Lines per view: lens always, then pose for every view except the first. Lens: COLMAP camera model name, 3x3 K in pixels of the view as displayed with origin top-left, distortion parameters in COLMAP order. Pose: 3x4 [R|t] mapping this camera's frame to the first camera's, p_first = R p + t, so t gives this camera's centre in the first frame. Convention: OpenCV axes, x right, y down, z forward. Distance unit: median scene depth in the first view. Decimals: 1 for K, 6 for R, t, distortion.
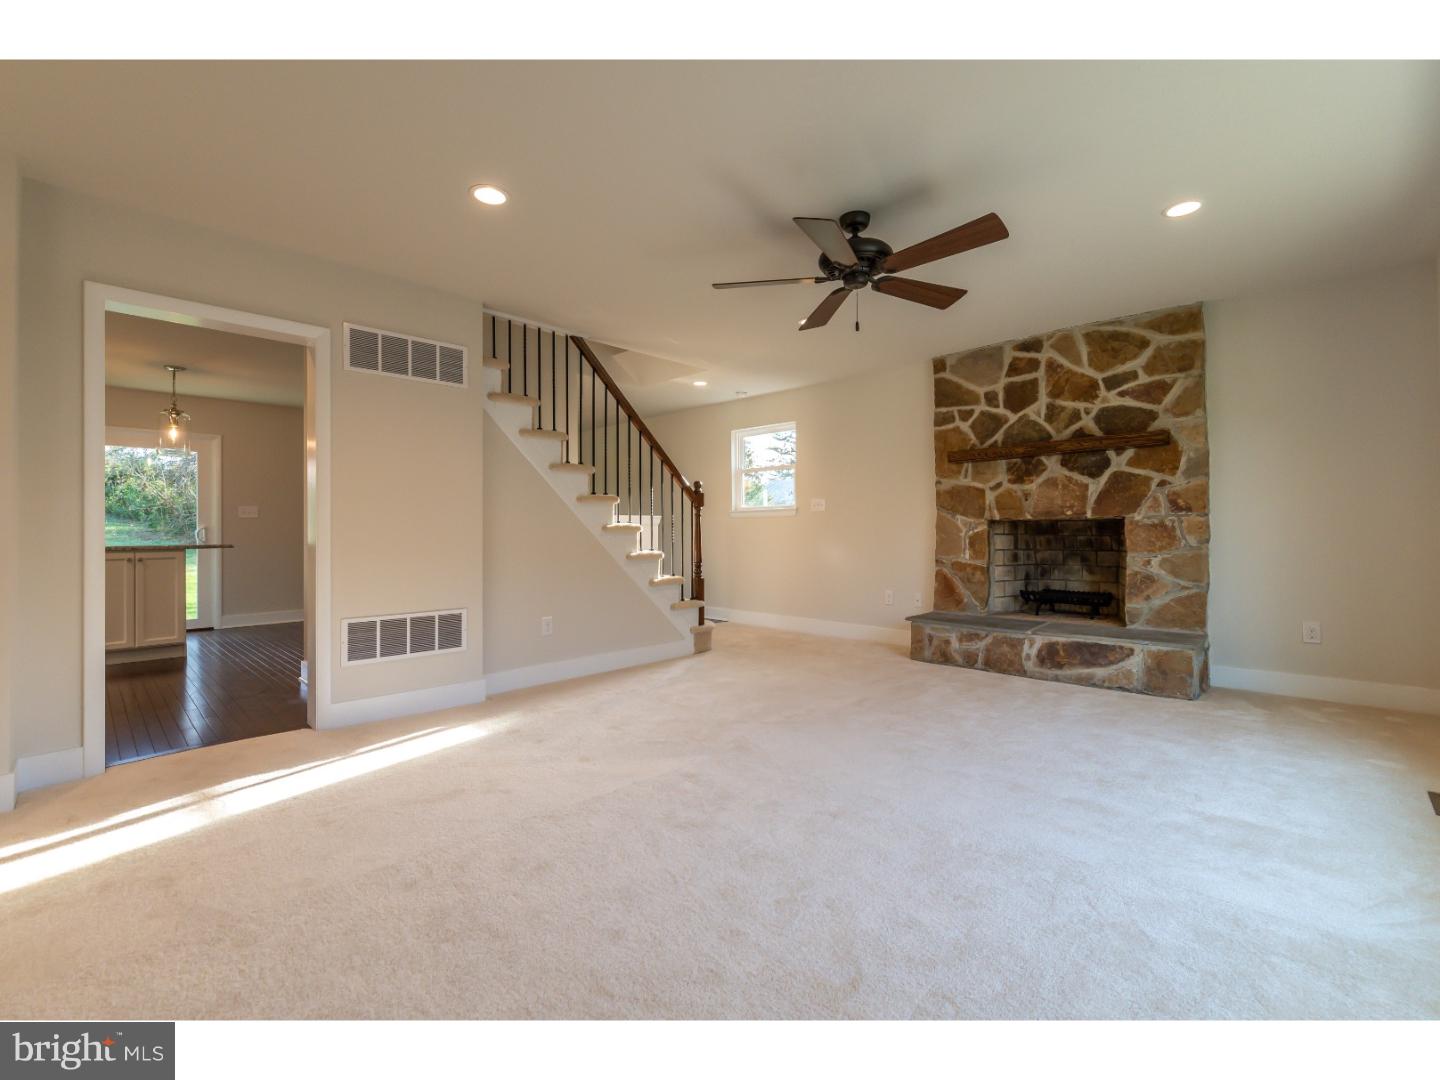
lens RADIAL K [[626.9, 0, 720.0], [0, 626.9, 540.0], [0, 0, 1]] dist [0.001373, -0.000237]
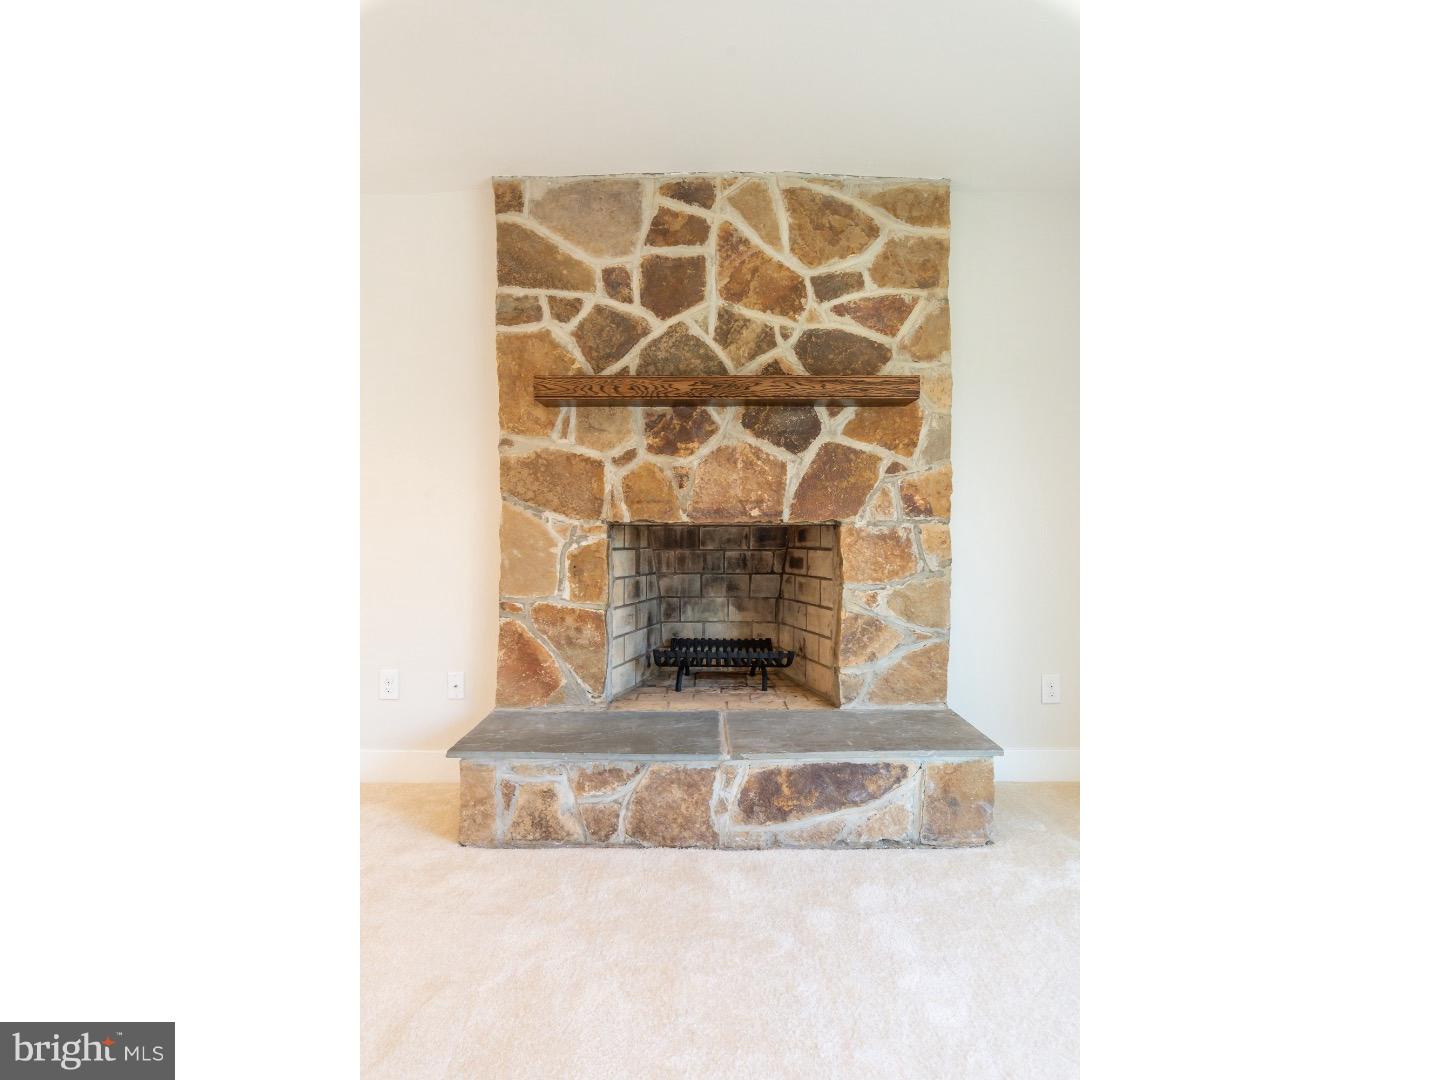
lens RADIAL K [[650.8, 0, 720.0], [0, 650.8, 540.0], [0, 0, 1]] dist [0.003821, 0.000129]
pose [[0.701228, -0.005824, 0.712913, 0.126816], [0.002803, 0.999981, 0.005412, -0.022690], [-0.712932, -0.001797, 0.701231, 0.630430]]
